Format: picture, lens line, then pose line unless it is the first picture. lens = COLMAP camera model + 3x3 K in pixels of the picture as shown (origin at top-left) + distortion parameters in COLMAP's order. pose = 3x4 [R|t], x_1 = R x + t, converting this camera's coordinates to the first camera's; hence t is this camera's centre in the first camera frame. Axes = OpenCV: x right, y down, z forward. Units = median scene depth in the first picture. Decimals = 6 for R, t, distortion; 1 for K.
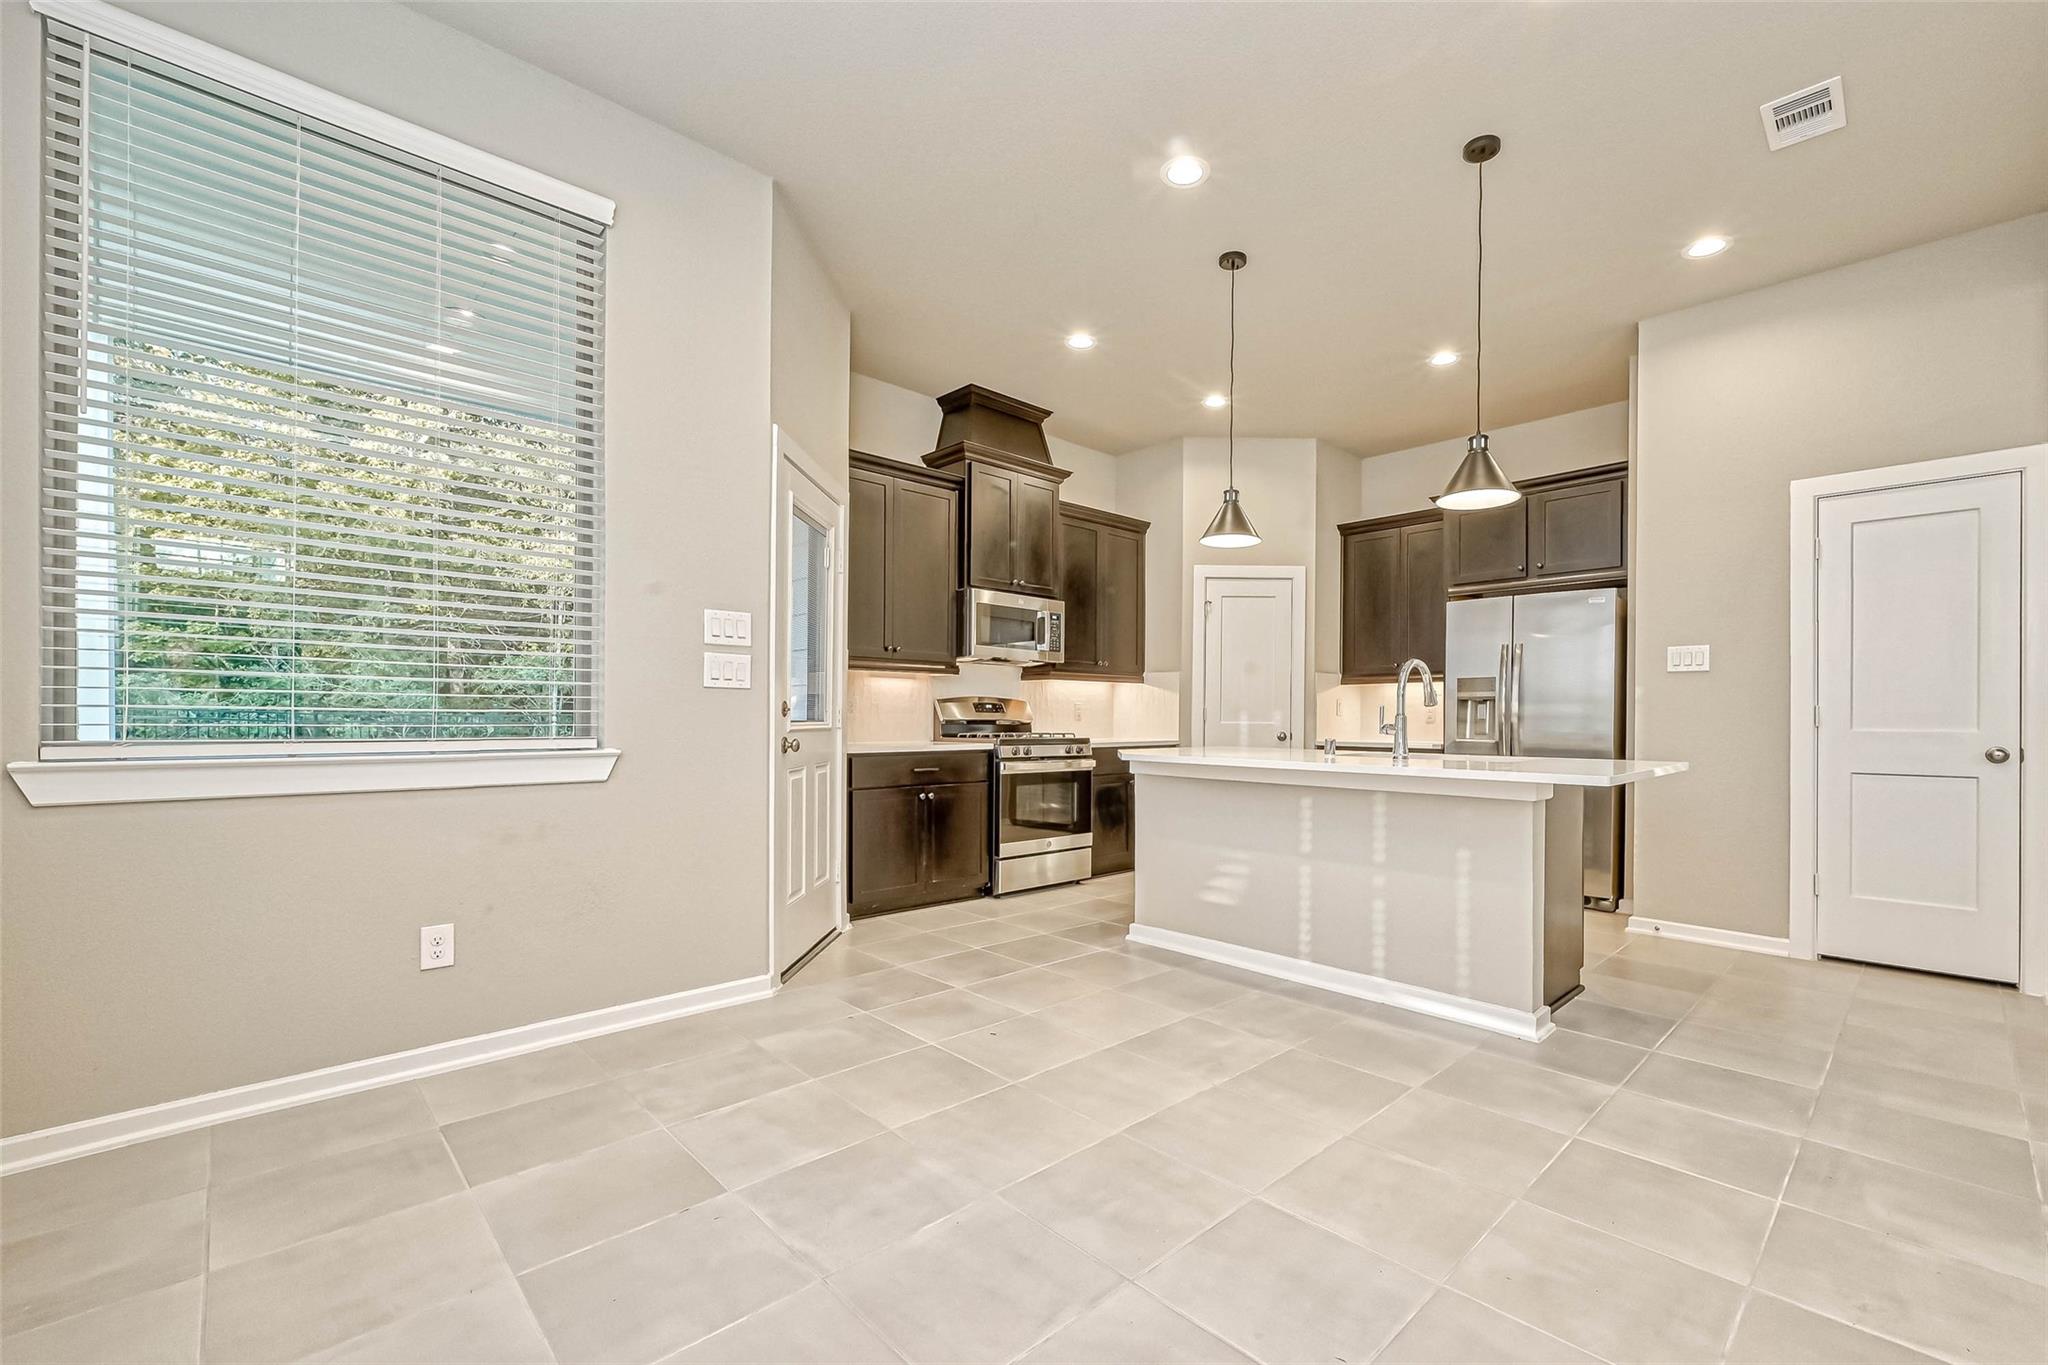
lens RADIAL K [[867.5, 0, 1102.3], [0, 867.5, 721.0], [0, 0, 1]] dist [0.000874, -0.000063]
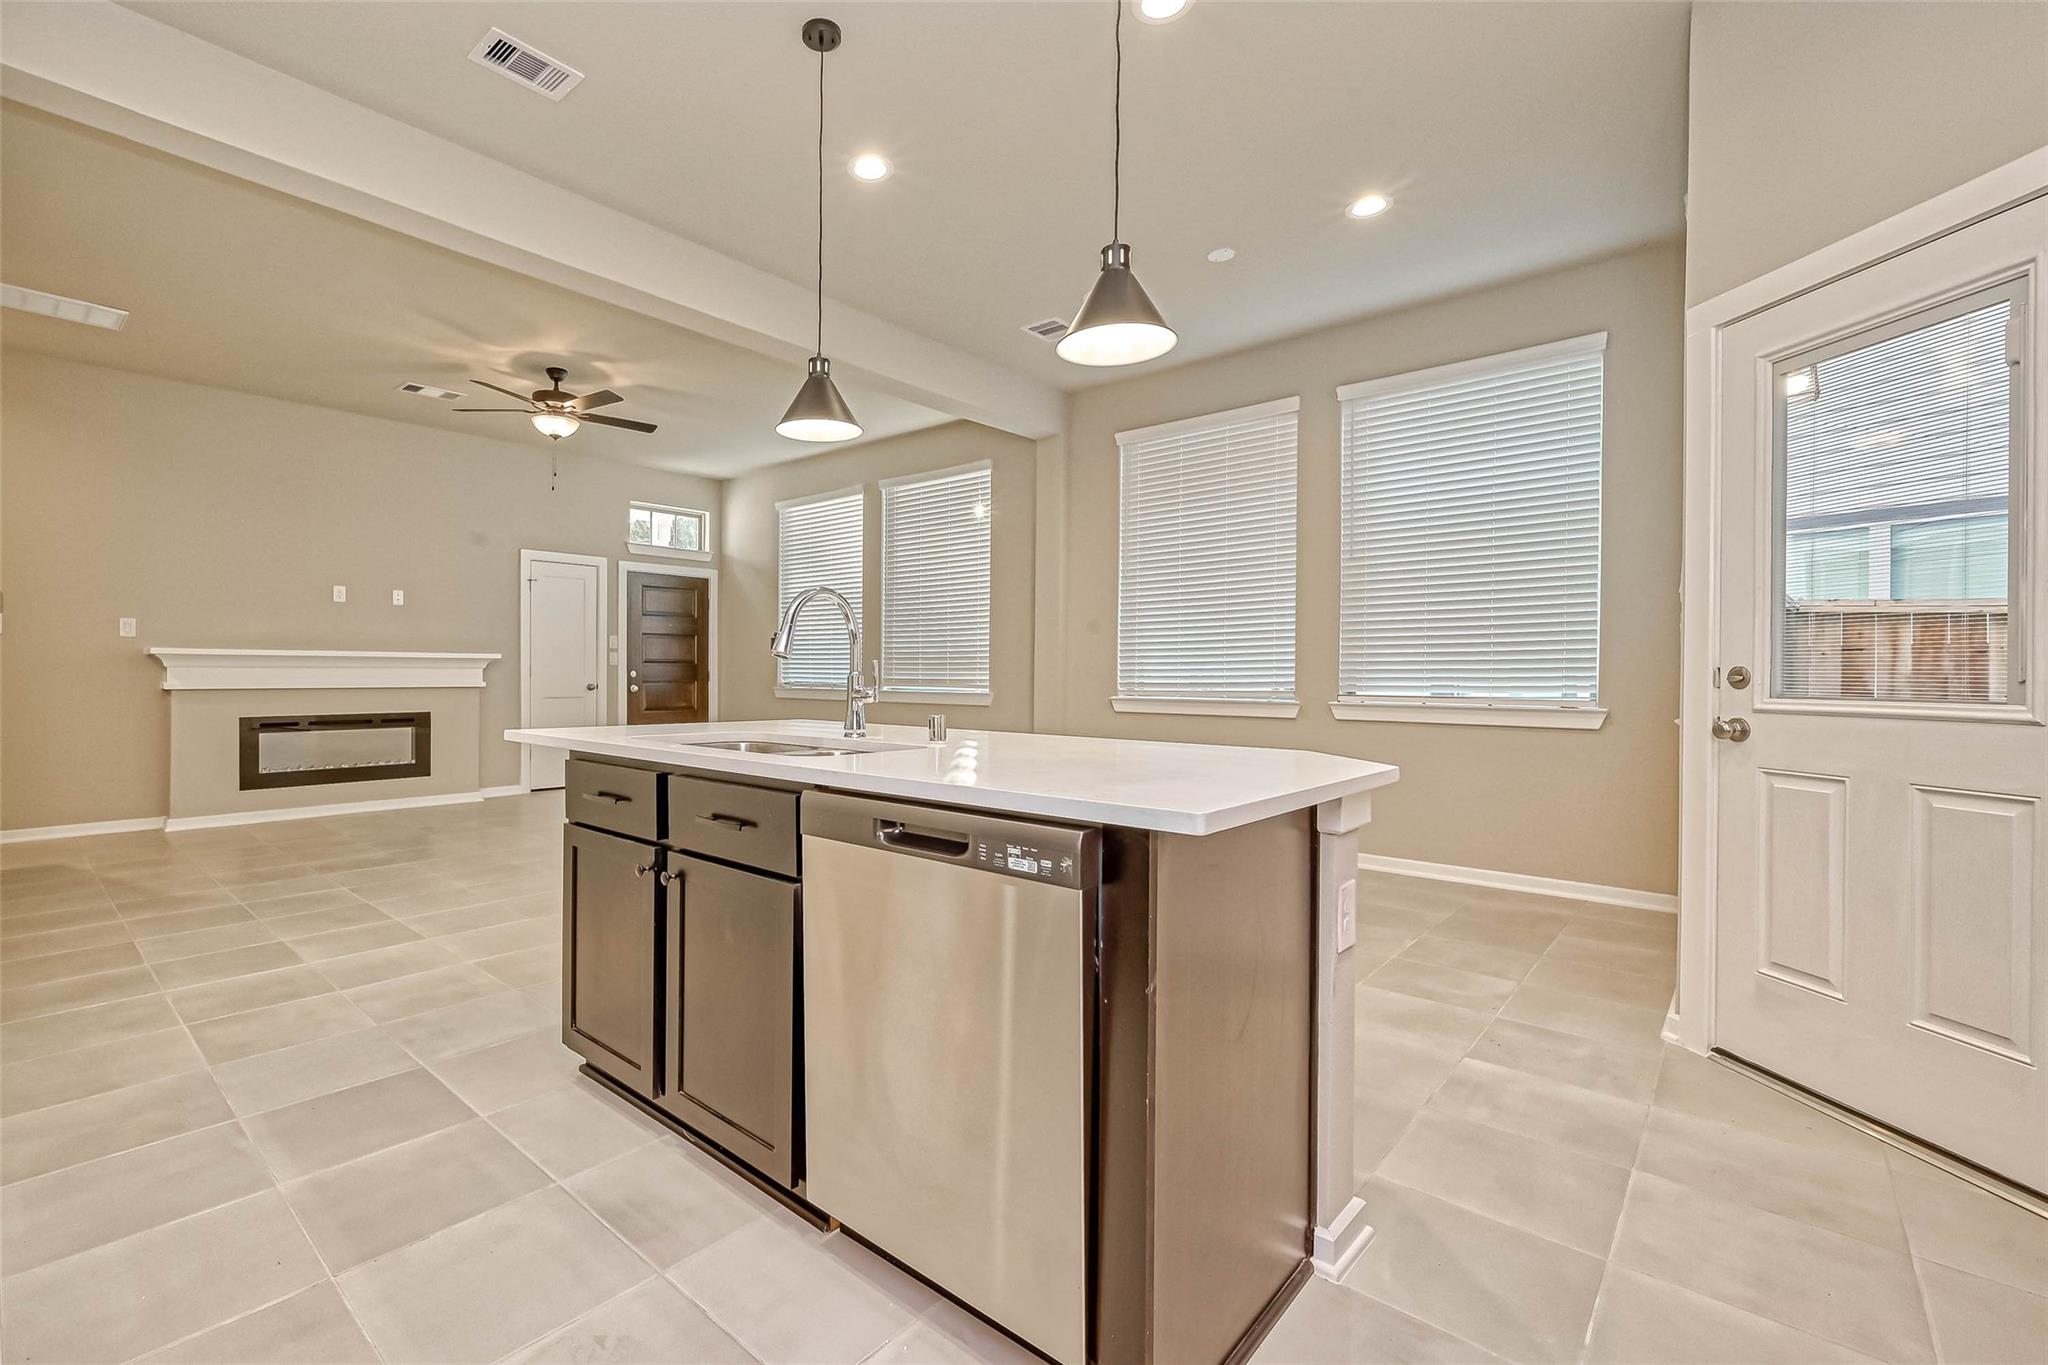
lens RADIAL K [[880.6, 0, 909.6], [0, 880.6, 675.0], [0, 0, 1]] dist [-0.000037, -0.000075]
pose [[-0.999914, -0.012621, -0.003528, 0.208096], [-0.012643, 0.999901, 0.006225, -0.008100], [0.003449, 0.006269, -0.999974, 1.172575]]
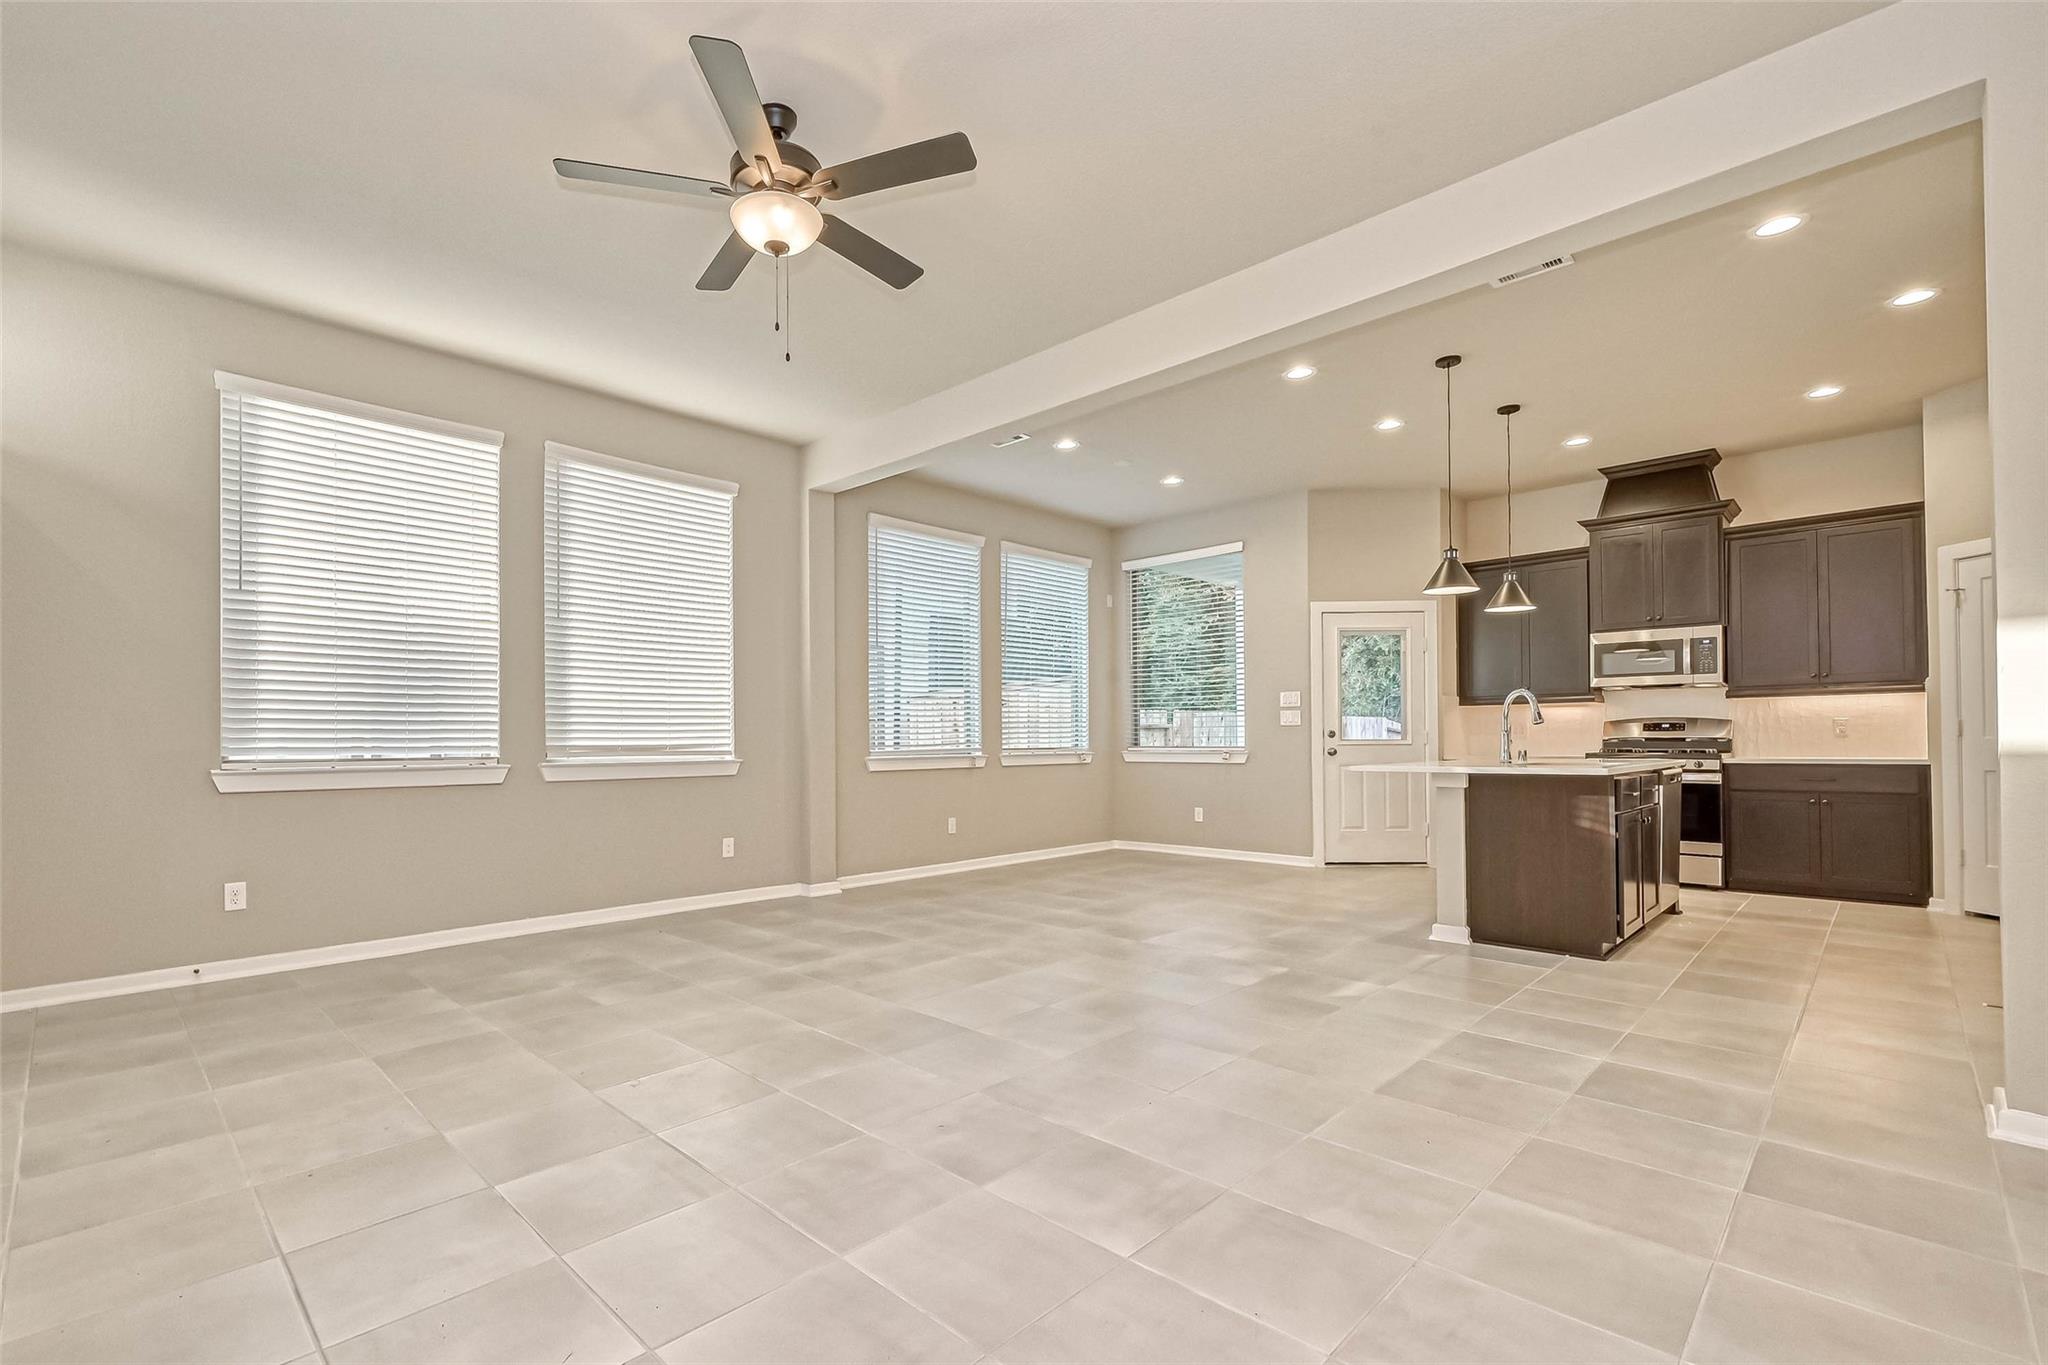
lens RADIAL K [[928.8, 0, 912.3], [0, 928.8, 731.0], [0, 0, 1]] dist [-0.000839, -0.000298]
pose [[-0.055235, -0.017709, -0.998316, 1.295413], [0.002015, 0.999839, -0.017848, 0.011078], [0.998471, -0.002998, -0.055190, 0.089399]]
